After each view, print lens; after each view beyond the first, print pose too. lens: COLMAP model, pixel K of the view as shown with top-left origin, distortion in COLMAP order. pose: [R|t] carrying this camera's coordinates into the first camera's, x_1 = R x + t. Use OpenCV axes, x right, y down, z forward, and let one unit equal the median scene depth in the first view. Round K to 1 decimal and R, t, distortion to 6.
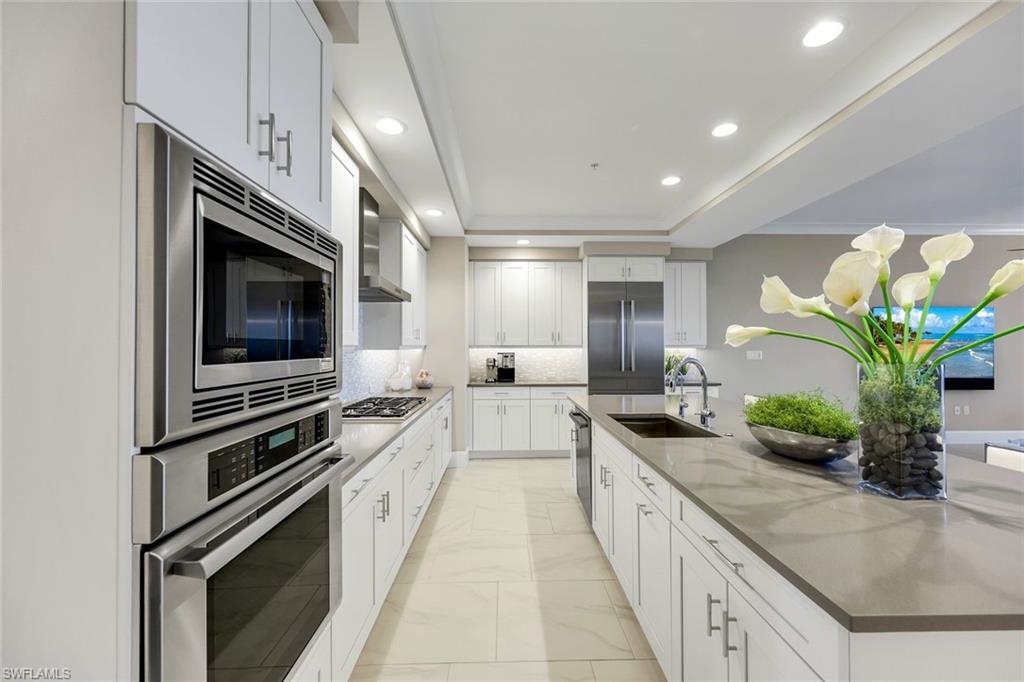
lens RADIAL K [[417.0, 0, 510.7], [0, 417.0, 340.1], [0, 0, 1]] dist [-0.000576, -0.000882]
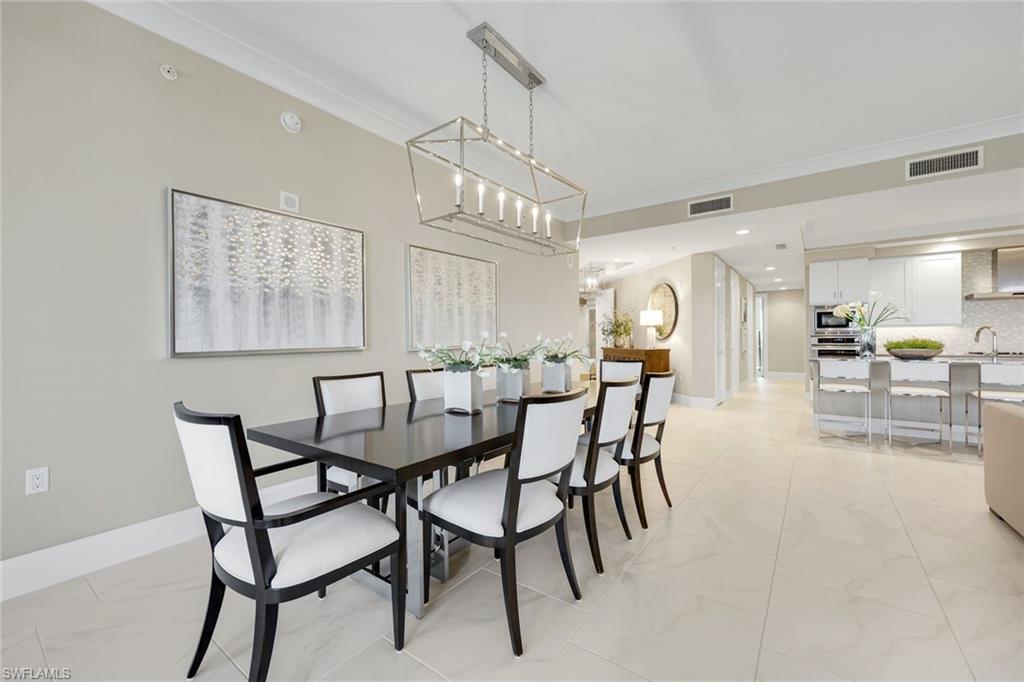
lens RADIAL K [[417.0, 0, 514.0], [0, 417.0, 340.6], [0, 0, 1]] dist [-0.000576, -0.000882]
pose [[-0.608885, 0.006143, -0.793234, 1.703264], [0.016049, 0.999861, -0.004577, 0.043196], [0.793096, -0.015518, -0.608899, 0.208293]]
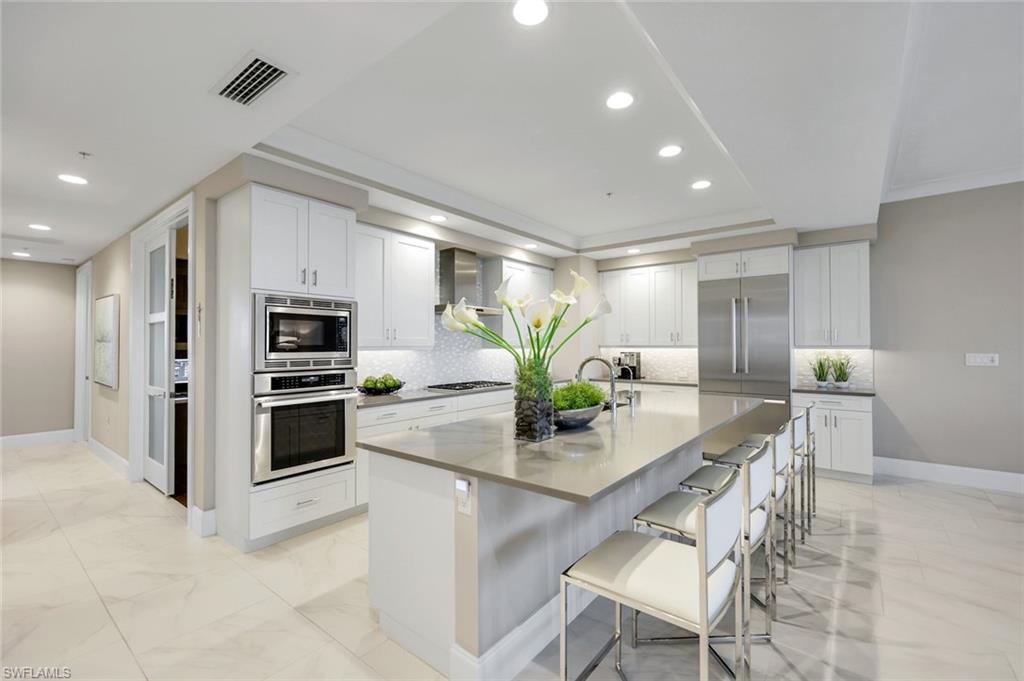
lens RADIAL K [[437.8, 0, 509.1], [0, 437.8, 338.8], [0, 0, 1]] dist [0.001555, 0.001358]
pose [[0.769761, -0.009111, -0.638267, 0.537319], [0.009178, 0.999953, -0.003205, -0.004826], [0.638266, -0.003391, 0.769808, -0.098947]]
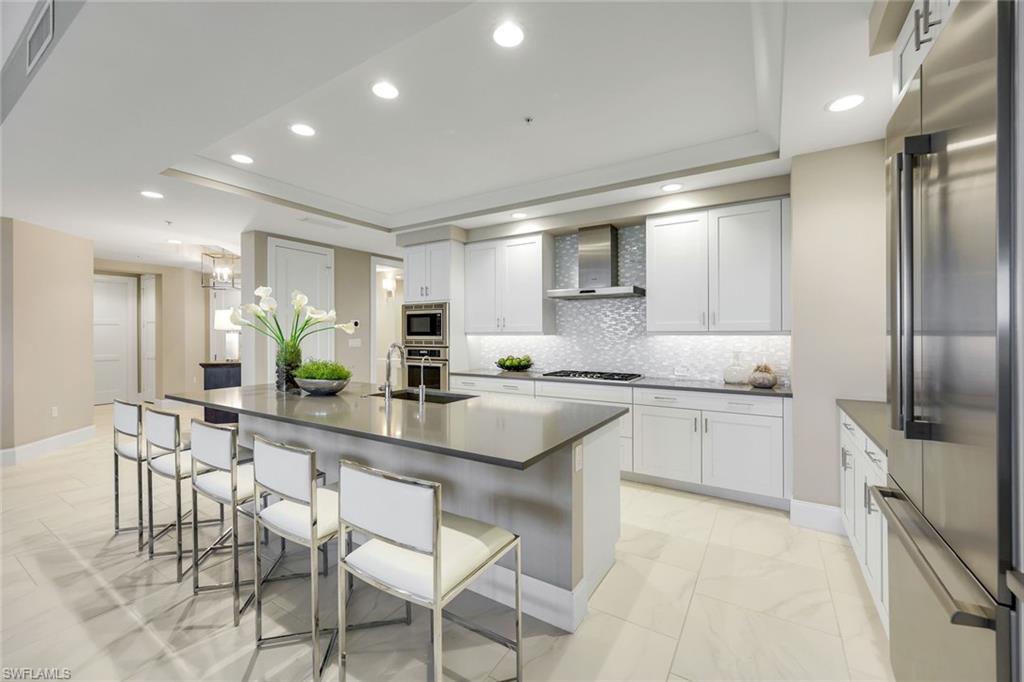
lens RADIAL K [[417.0, 0, 514.0], [0, 417.0, 334.6], [0, 0, 1]] dist [-0.000576, -0.000882]
pose [[-0.549098, 0.010024, -0.835698, 0.646068], [0.017231, 0.999851, 0.000671, 0.010460], [0.835580, -0.014031, -0.549189, 1.002219]]
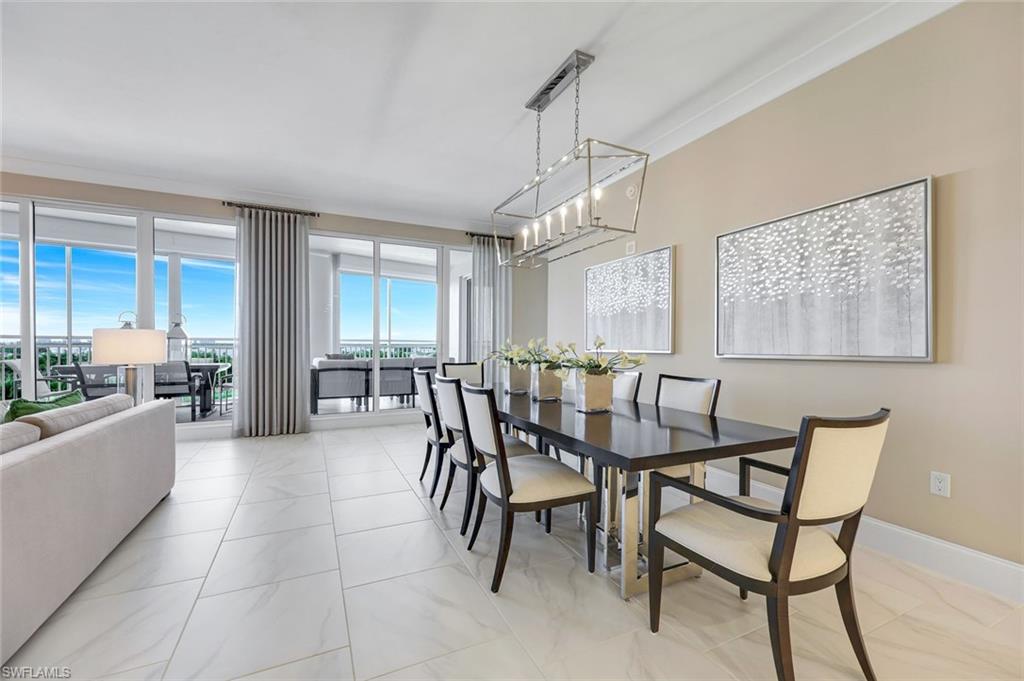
lens RADIAL K [[421.1, 0, 508.8], [0, 421.1, 349.5], [0, 0, 1]] dist [-0.002411, 0.001679]
pose [[-0.407248, -0.016406, 0.913170, 0.701403], [-0.018889, 0.999776, 0.009538, 0.042528], [-0.913122, -0.013364, -0.407467, 0.173158]]
